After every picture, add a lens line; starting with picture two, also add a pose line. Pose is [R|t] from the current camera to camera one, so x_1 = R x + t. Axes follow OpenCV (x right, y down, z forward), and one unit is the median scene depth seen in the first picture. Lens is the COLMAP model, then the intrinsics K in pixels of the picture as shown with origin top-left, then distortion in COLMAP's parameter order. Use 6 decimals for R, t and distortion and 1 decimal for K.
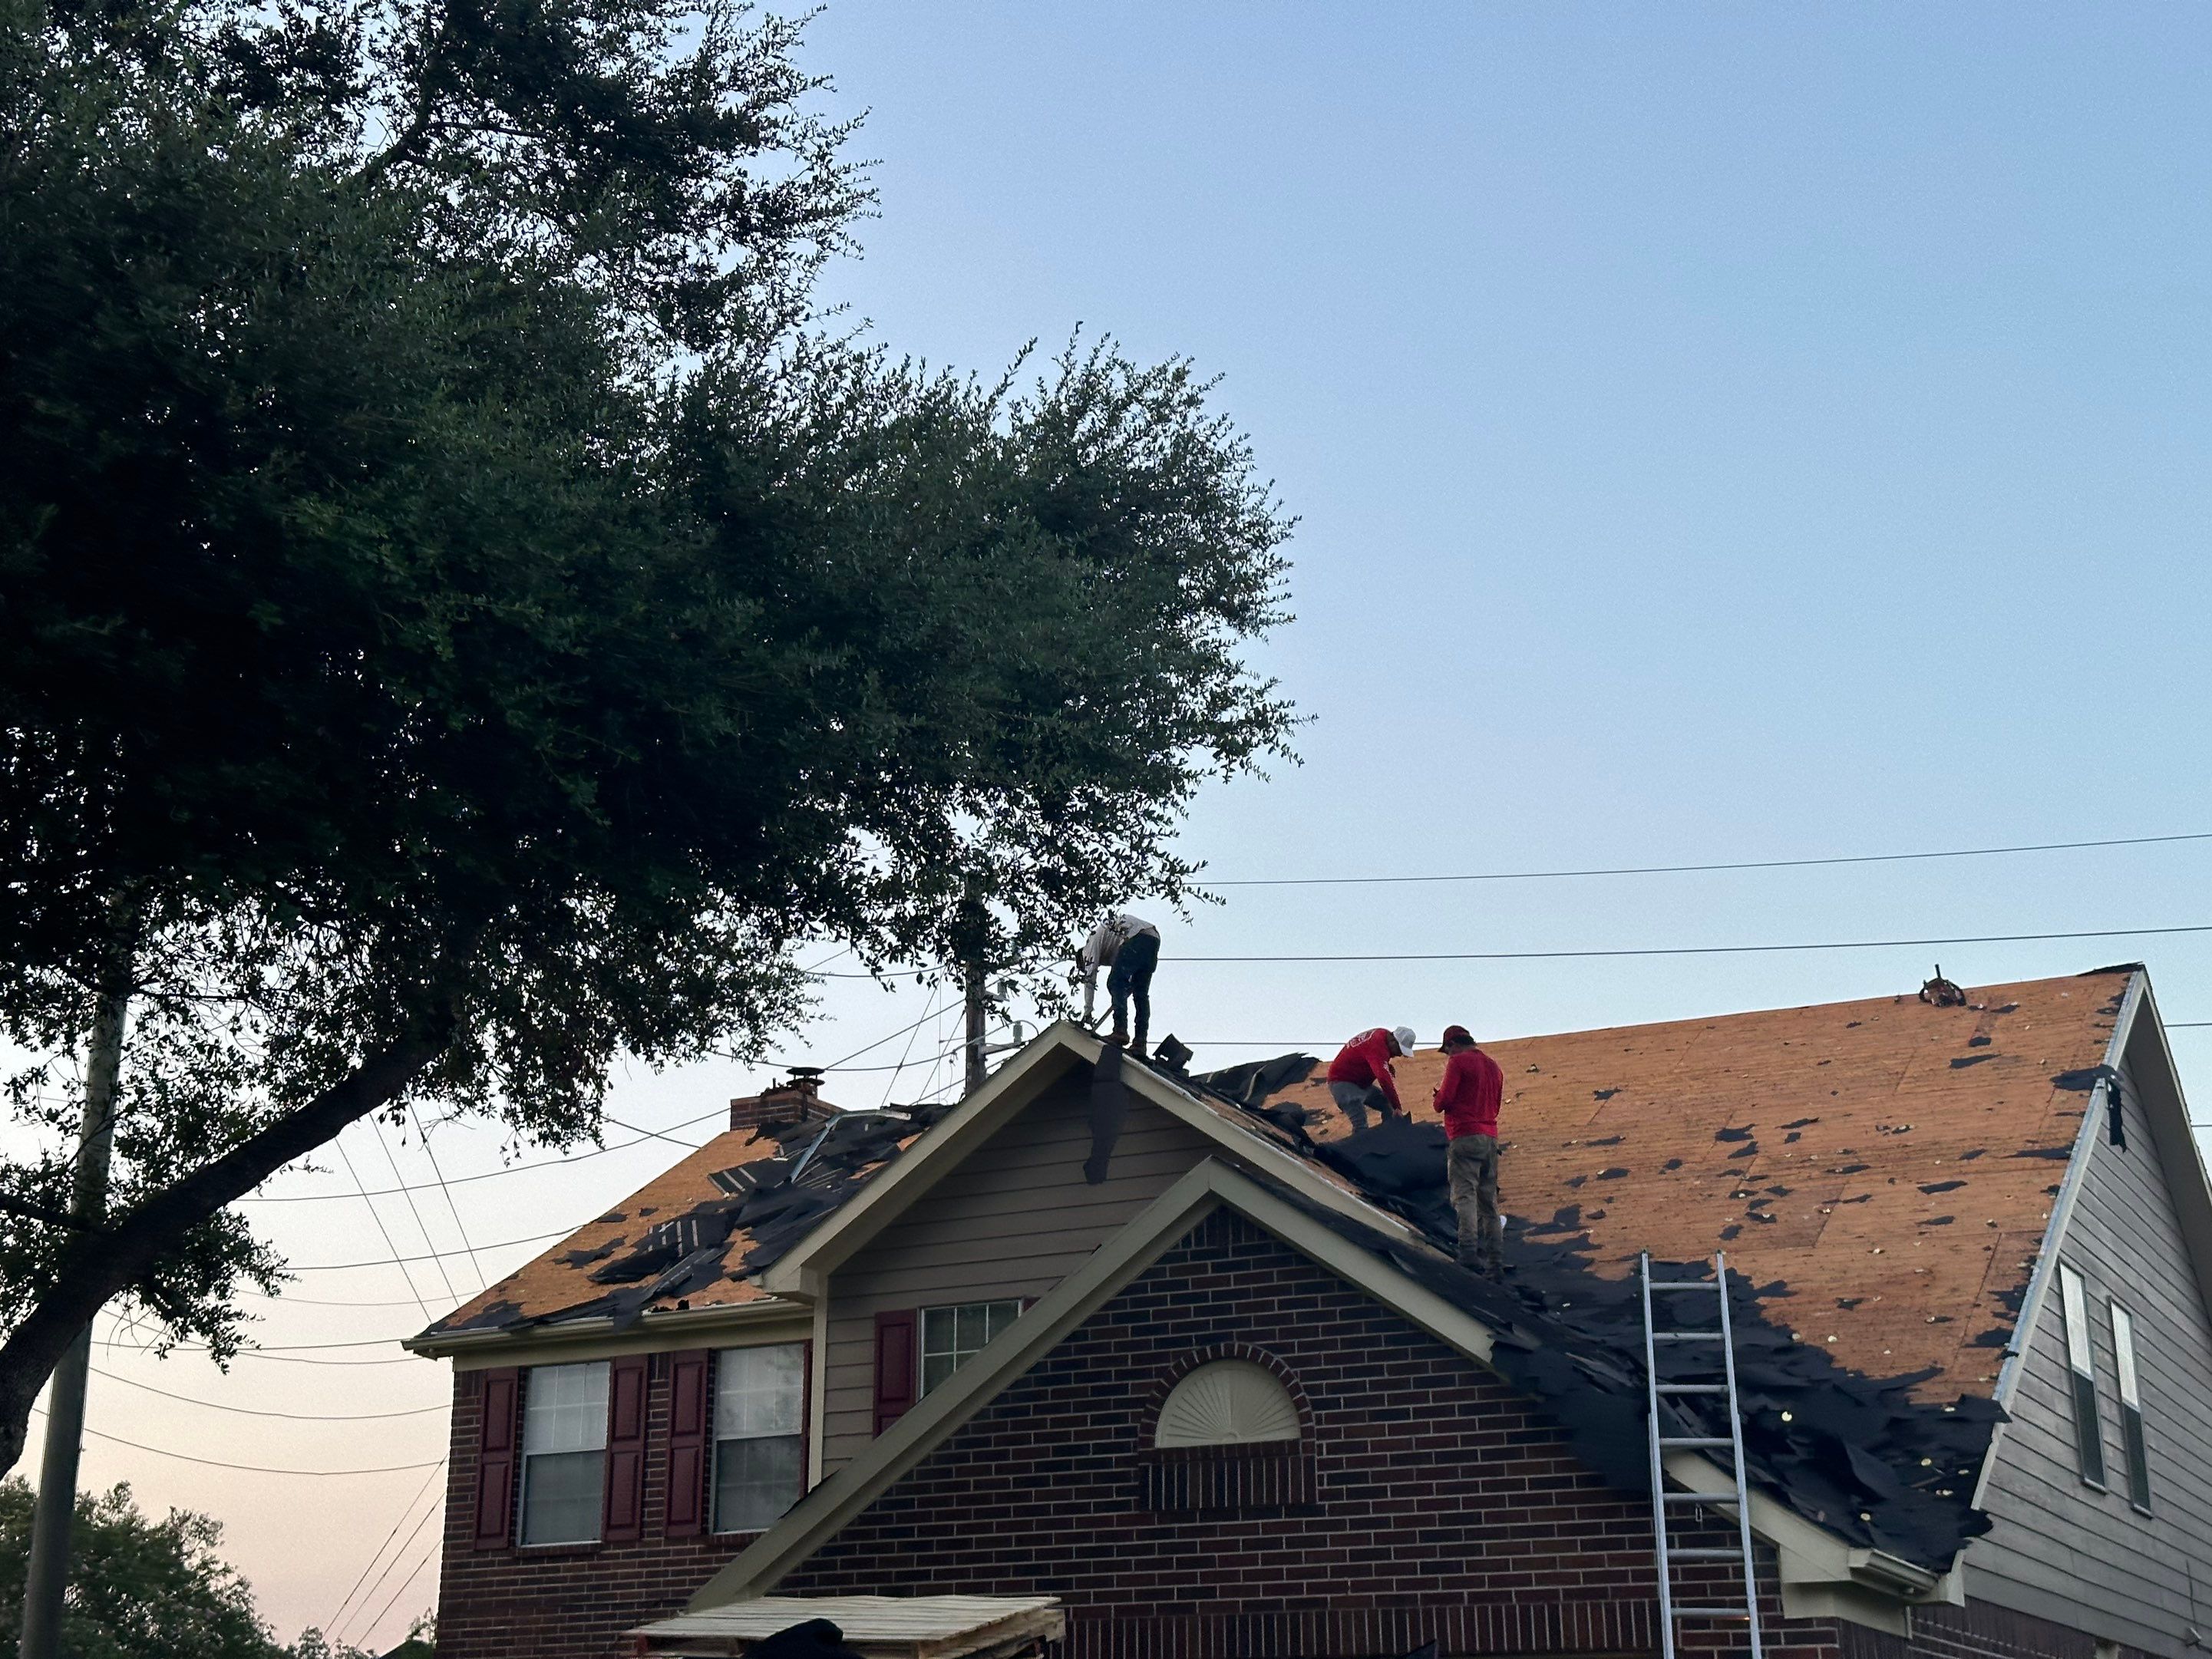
lens RADIAL K [[3051.0, 0, 1128.6], [0, 3051.0, 761.5], [0, 0, 1]] dist [0.143508, 0.000000]
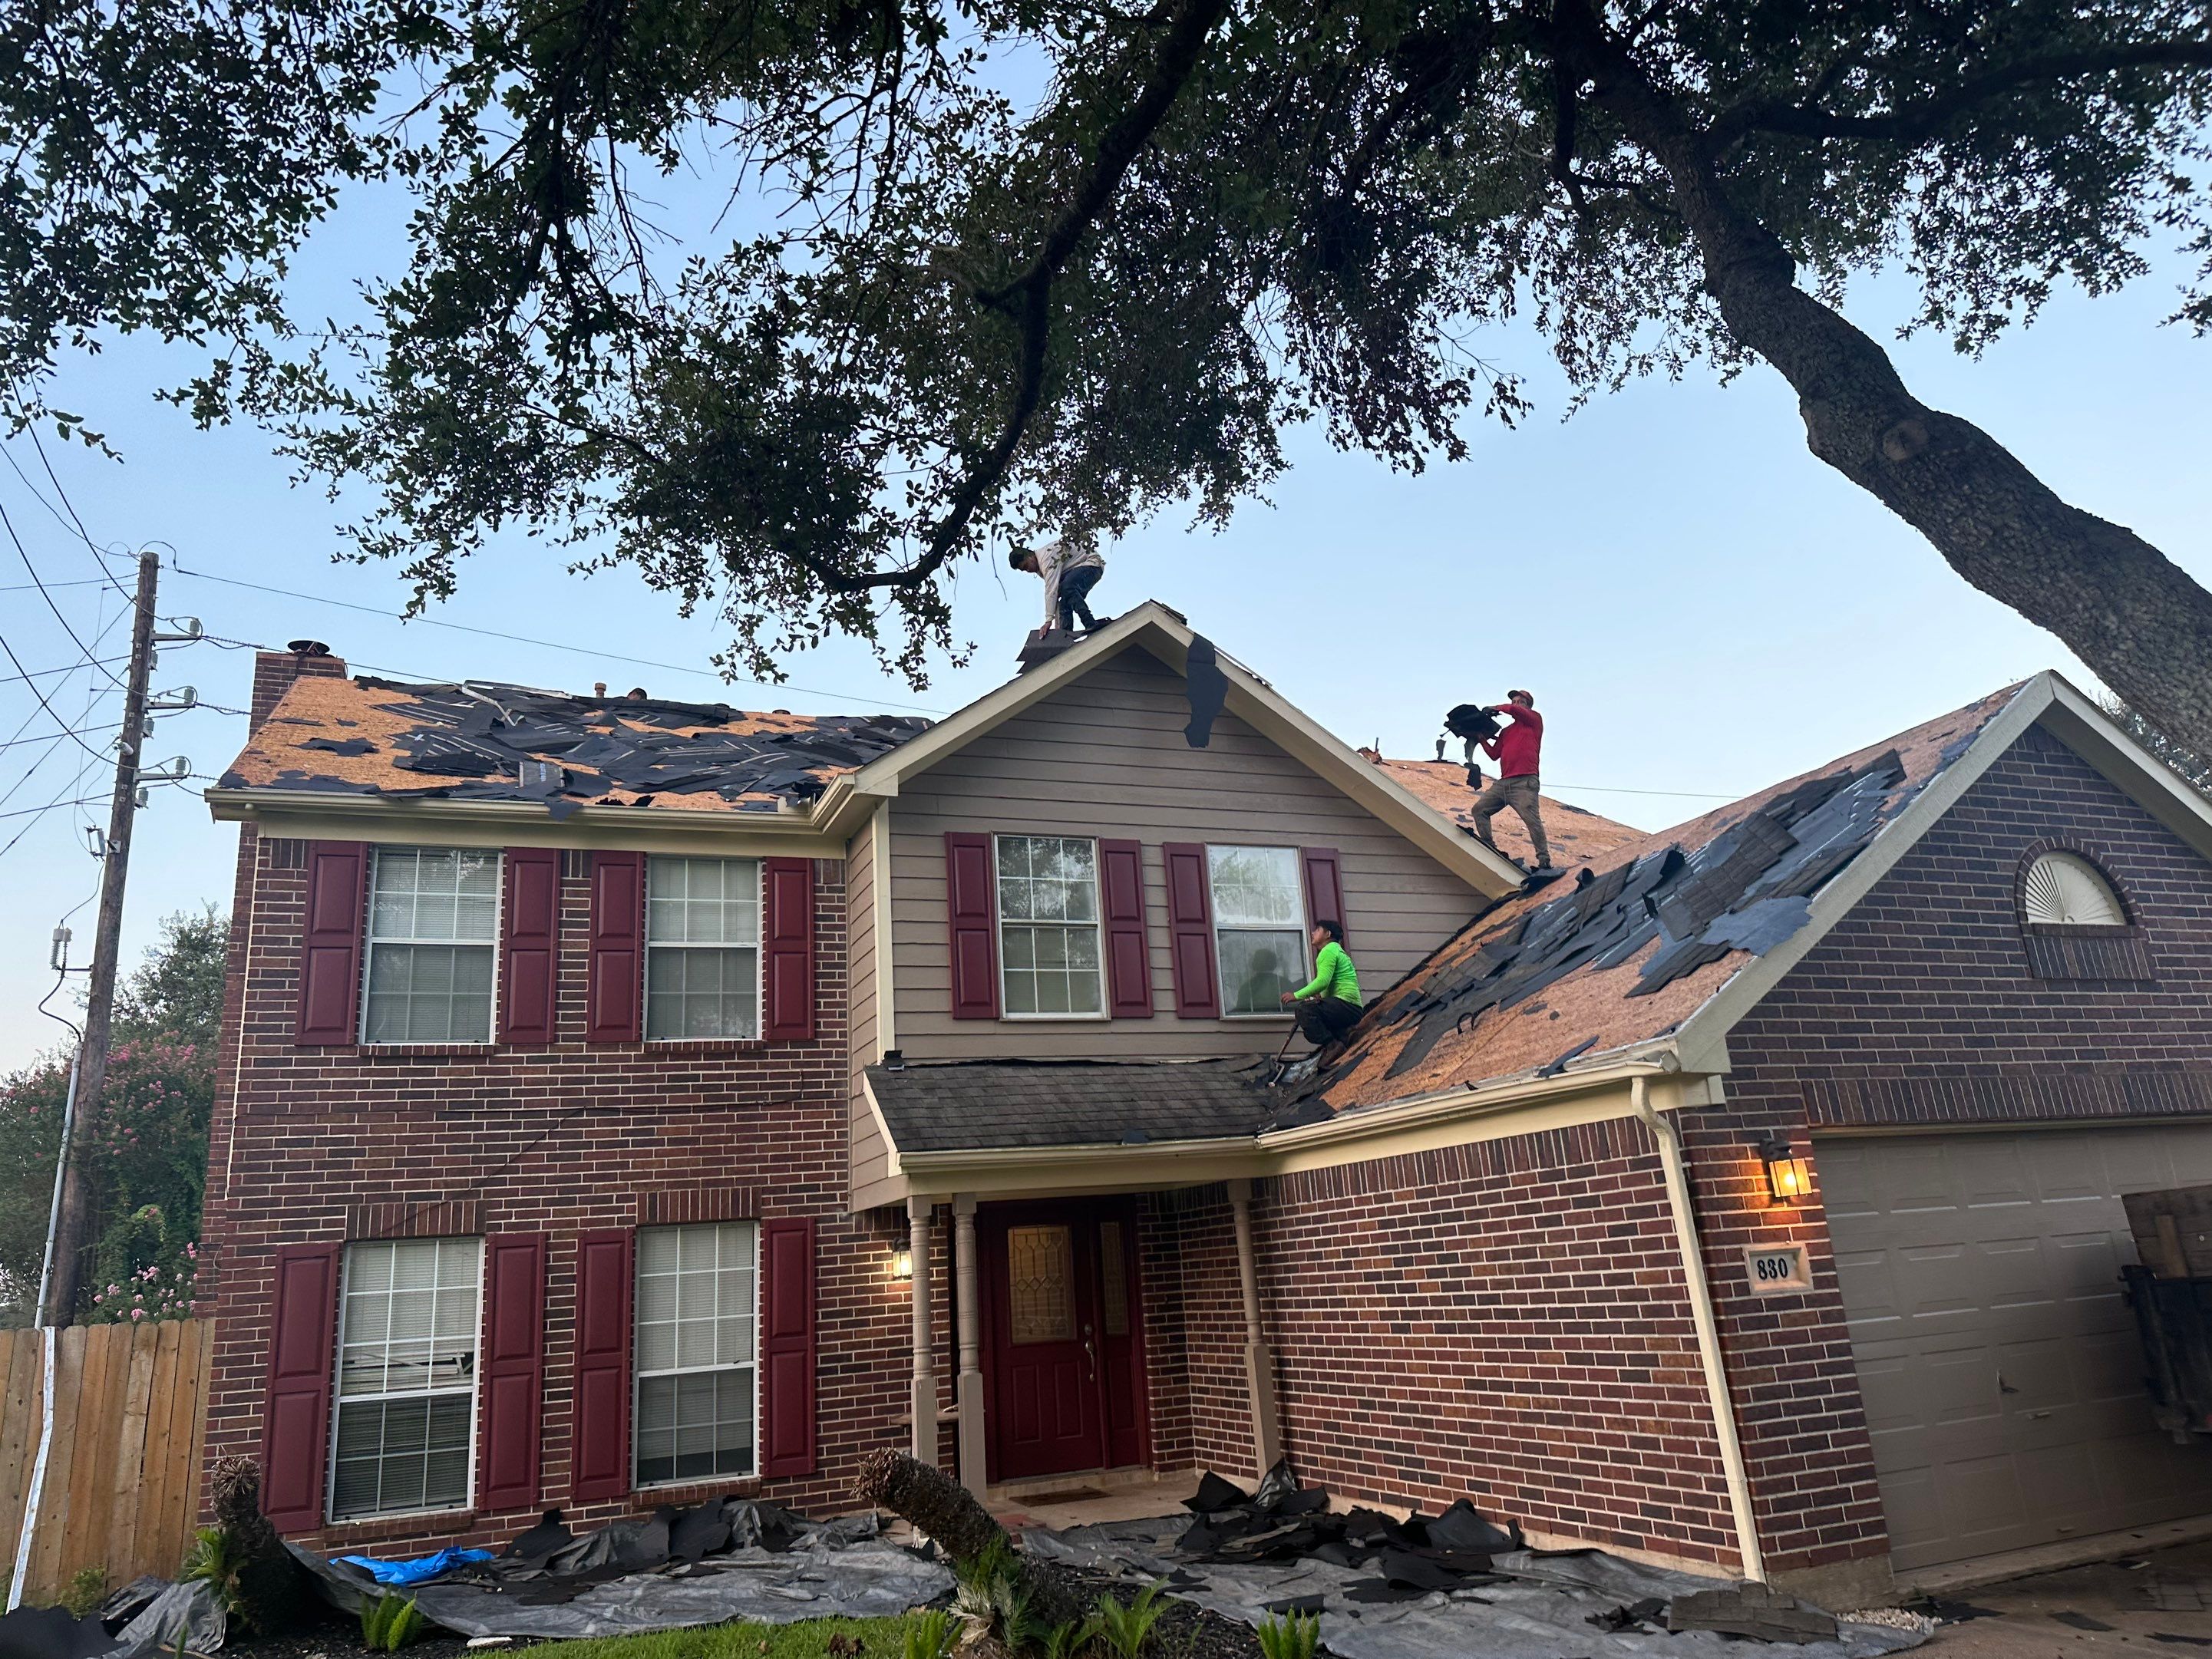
lens RADIAL K [[1548.3, 0, 1111.3], [0, 1548.3, 819.9], [0, 0, 1]] dist [0.043035, -0.046889]
pose [[0.649528, 0.173970, 0.740167, -0.588782], [-0.185364, 0.980331, -0.067754, 0.277321], [-0.737396, -0.093192, 0.669001, 0.856360]]
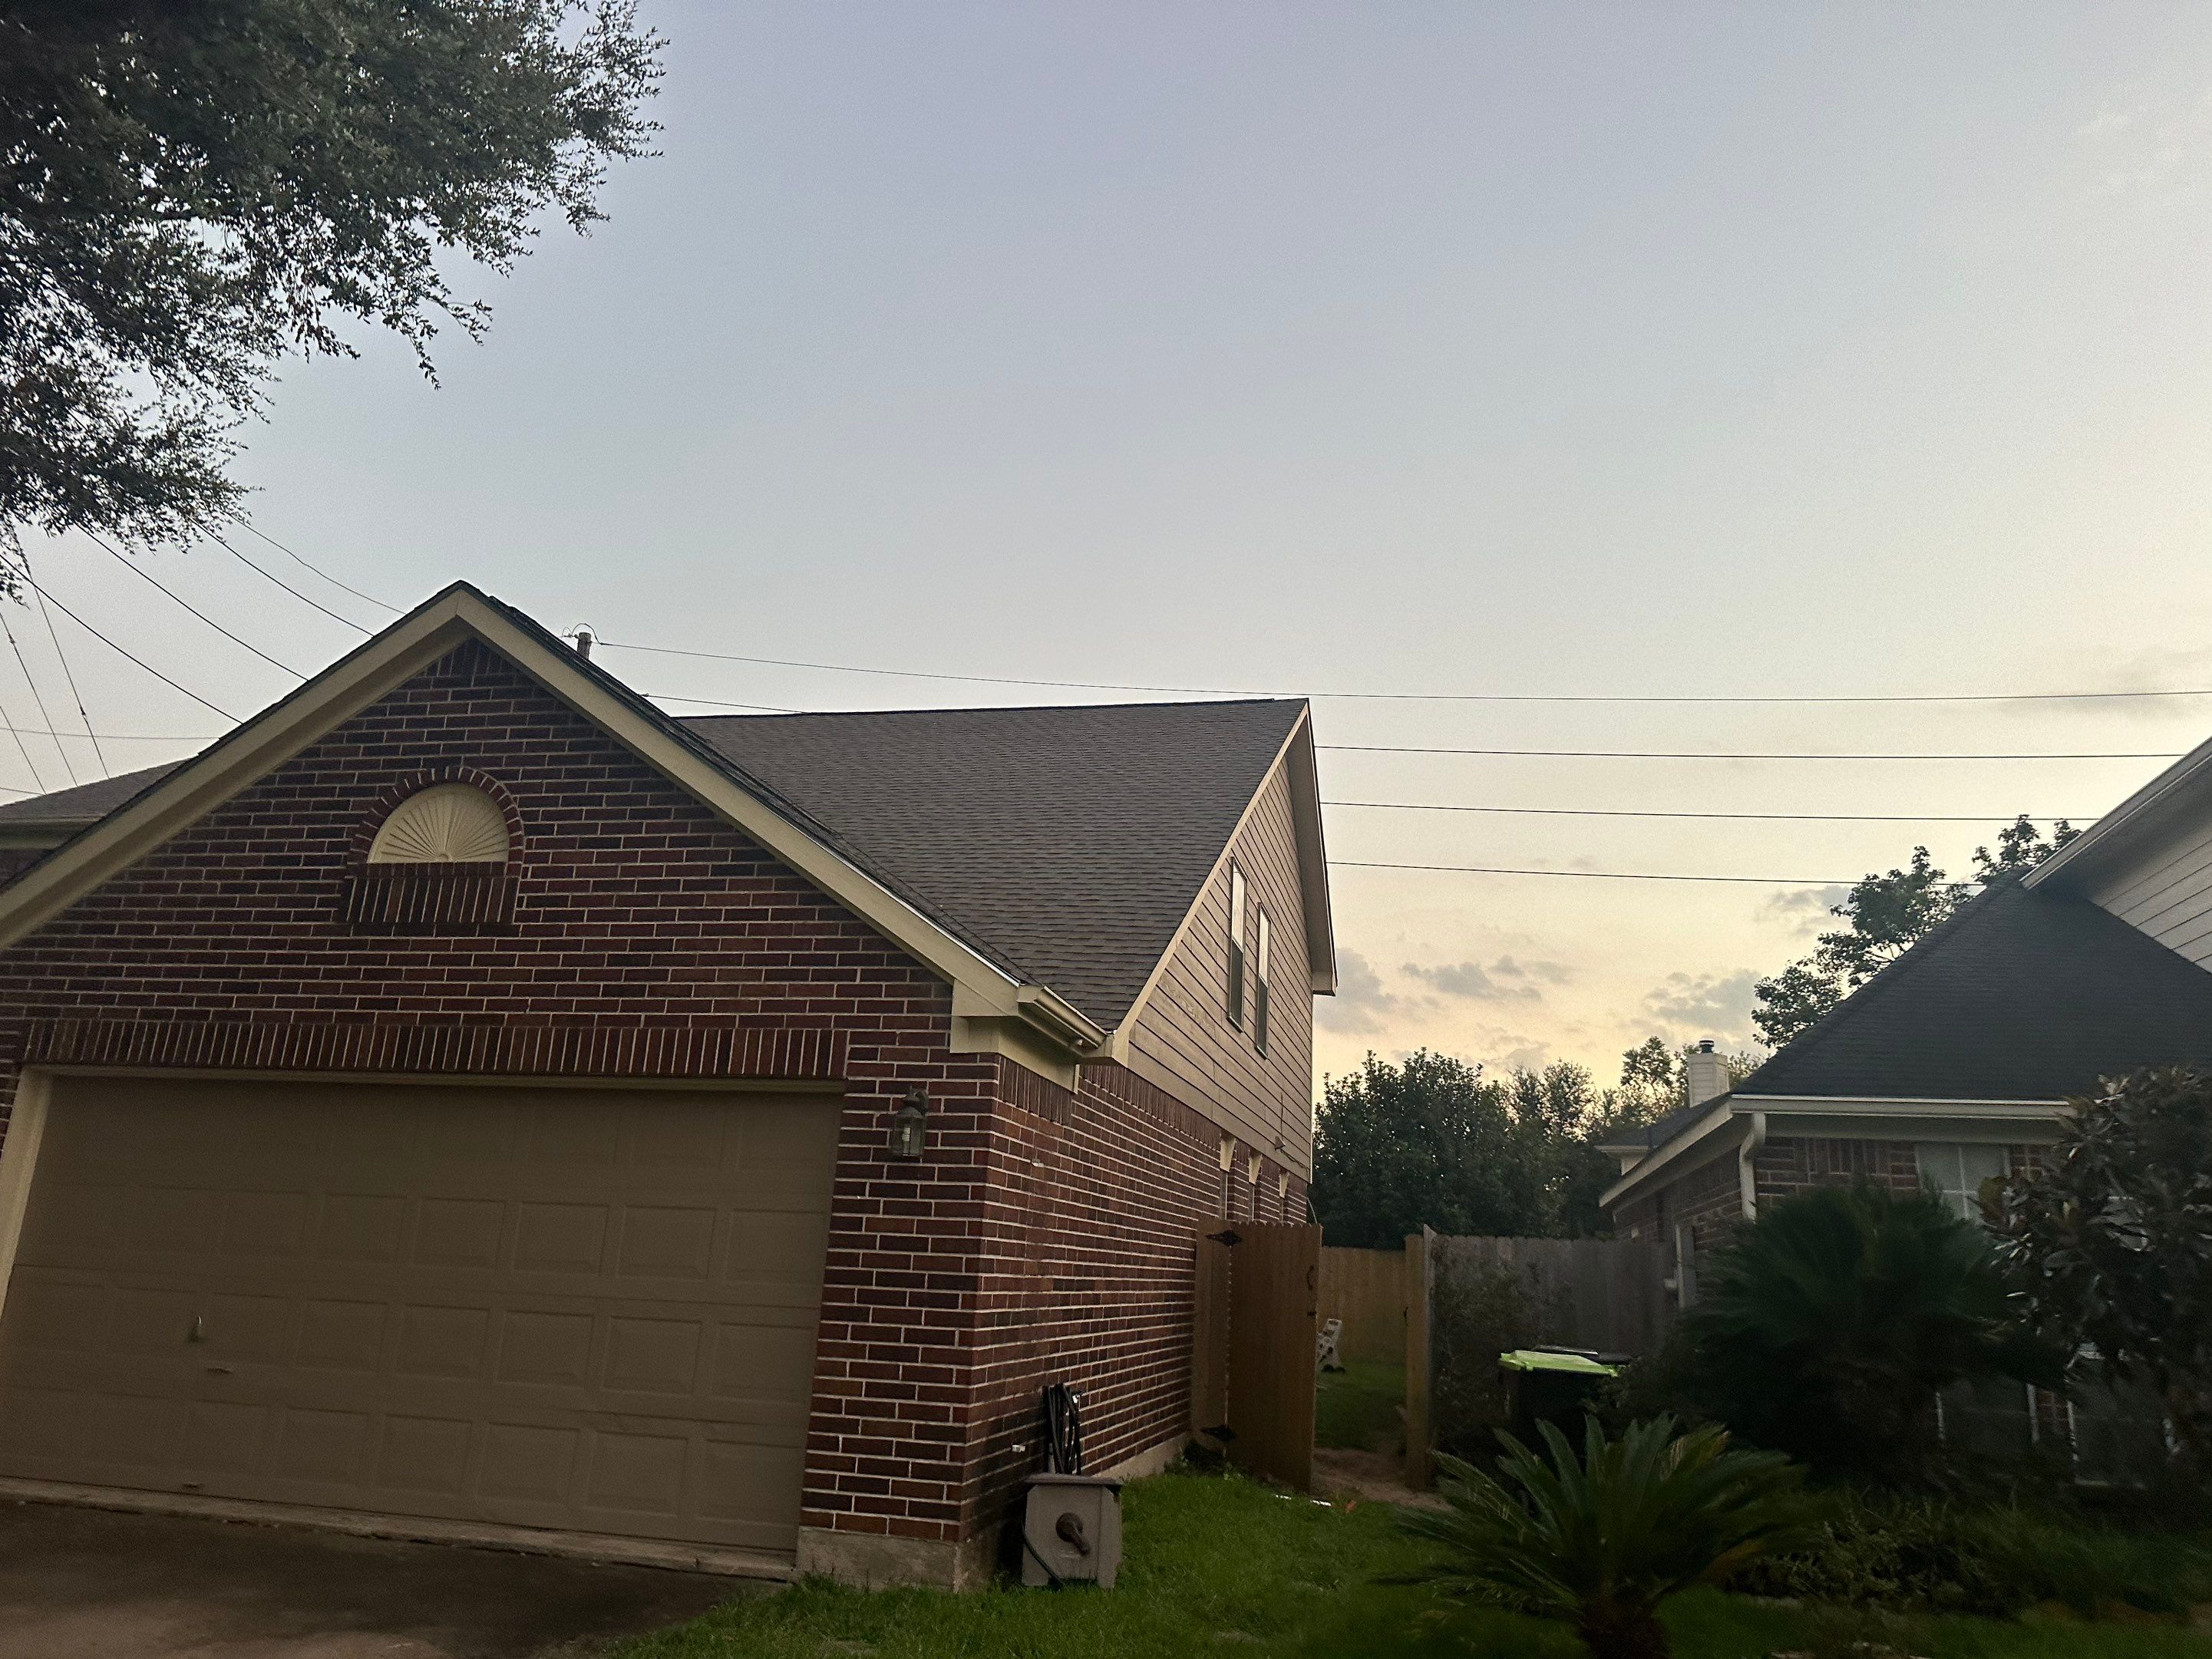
lens RADIAL K [[1548.3, 0, 1100.0], [0, 1548.3, 813.0], [0, 0, 1]] dist [0.043035, -0.046889]
pose [[0.971029, 0.116998, 0.208360, 0.128571], [-0.128166, 0.990910, 0.040880, 0.153116], [-0.201683, -0.066400, 0.977197, 0.453236]]
